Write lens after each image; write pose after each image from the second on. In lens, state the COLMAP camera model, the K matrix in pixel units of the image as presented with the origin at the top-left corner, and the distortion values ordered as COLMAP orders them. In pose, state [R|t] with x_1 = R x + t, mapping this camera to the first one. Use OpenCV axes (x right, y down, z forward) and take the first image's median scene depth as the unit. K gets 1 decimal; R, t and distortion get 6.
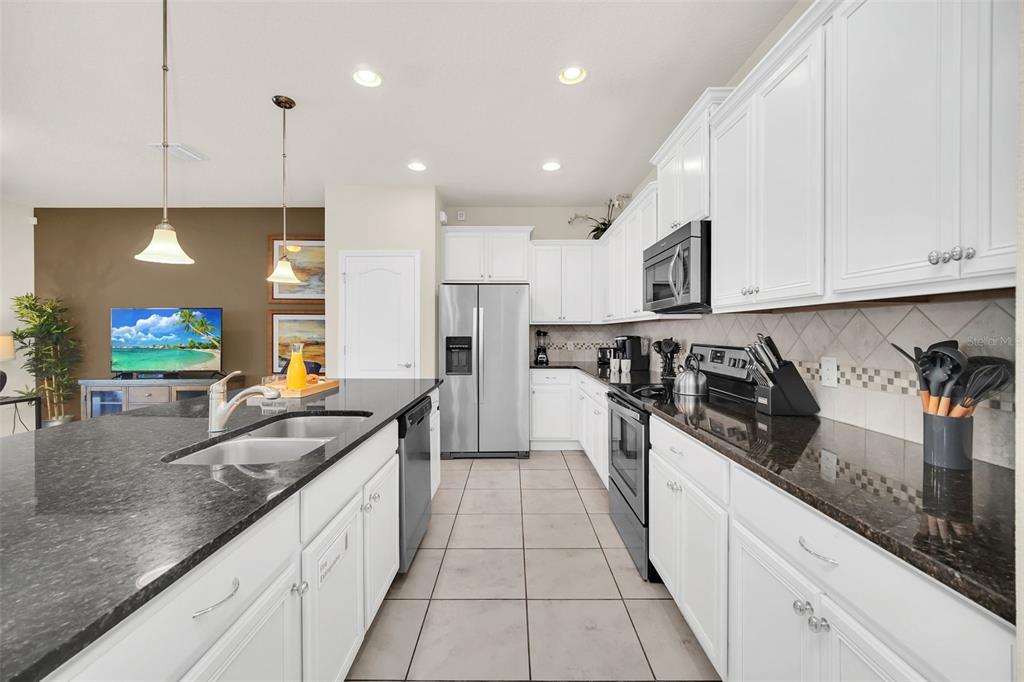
lens RADIAL K [[406.8, 0, 512.6], [0, 406.8, 334.0], [0, 0, 1]] dist [-0.002719, -0.000231]
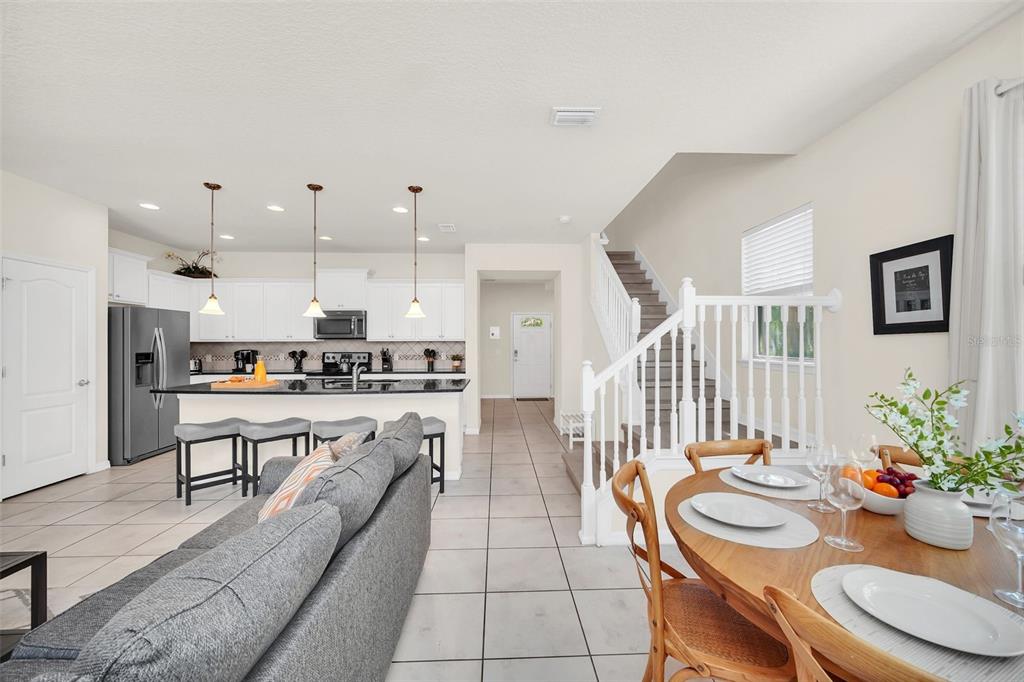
lens RADIAL K [[409.6, 0, 515.3], [0, 409.6, 345.2], [0, 0, 1]] dist [-0.002810, -0.000242]
pose [[-0.043816, -0.000111, 0.999040, -1.189014], [0.007897, 0.999969, 0.000457, -0.005714], [-0.999008, 0.007909, -0.043814, 0.007203]]
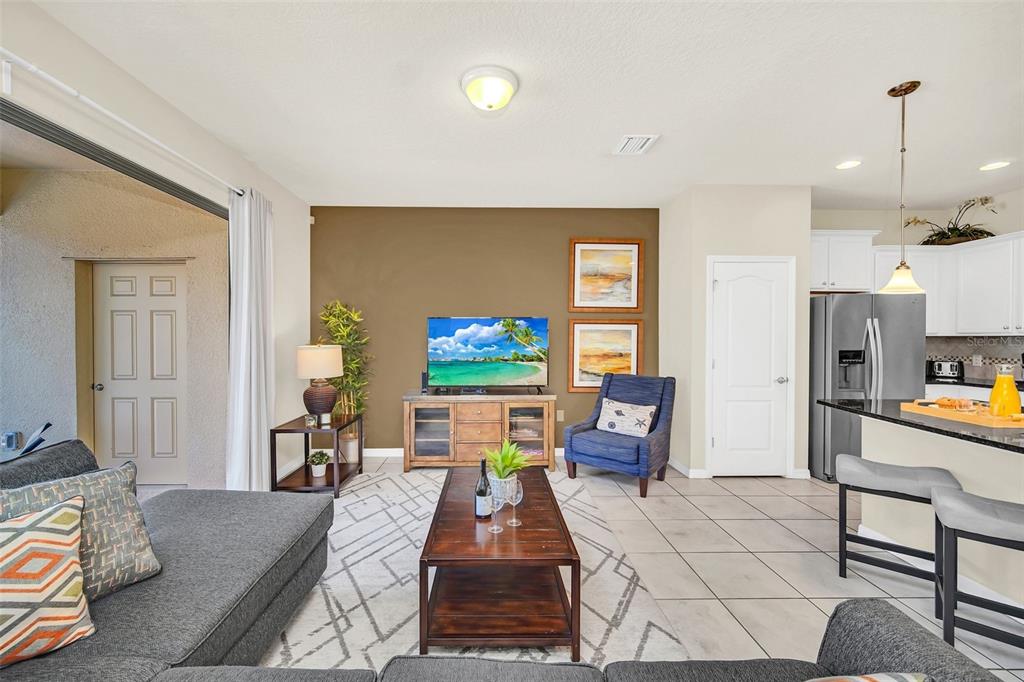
lens RADIAL K [[415.9, 0, 494.9], [0, 415.9, 340.0], [0, 0, 1]] dist [-0.000594, 0.000082]
pose [[0.999845, 0.002805, 0.017358, -0.859371], [-0.002836, 0.999994, 0.001749, -0.013700], [-0.017353, -0.001798, 0.999848, 0.062859]]
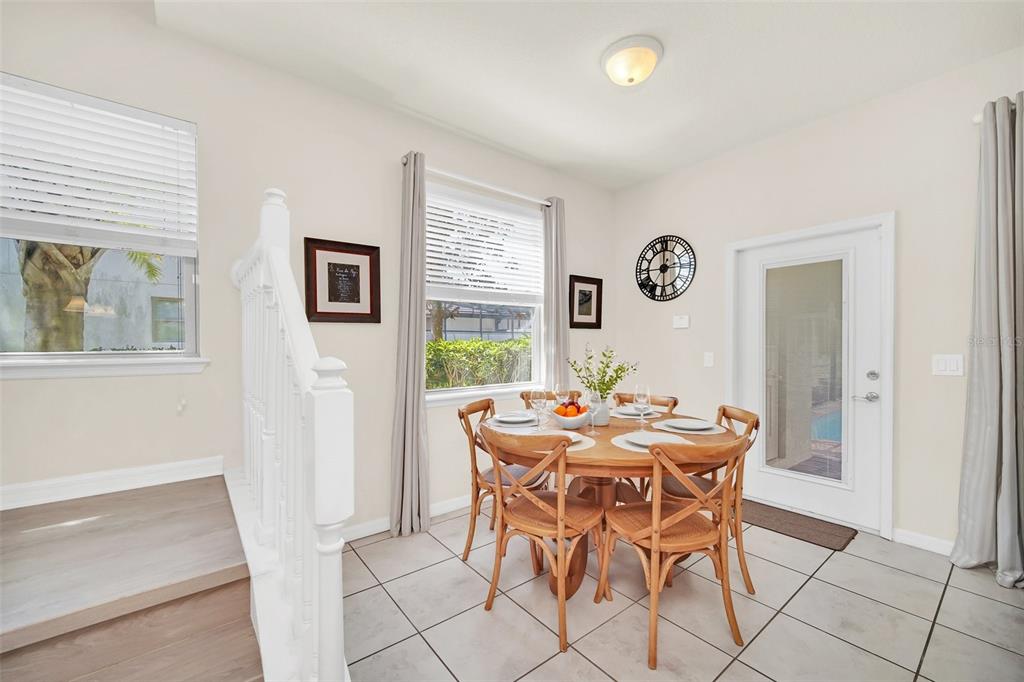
lens RADIAL K [[416.2, 0, 512.0], [0, 416.2, 341.0], [0, 0, 1]] dist [-0.009372, -0.000257]
pose [[-0.781495, 0.000779, -0.623911, -0.526512], [-0.008462, 0.999894, 0.011849, 0.000146], [0.623854, 0.014539, -0.781406, 0.082173]]
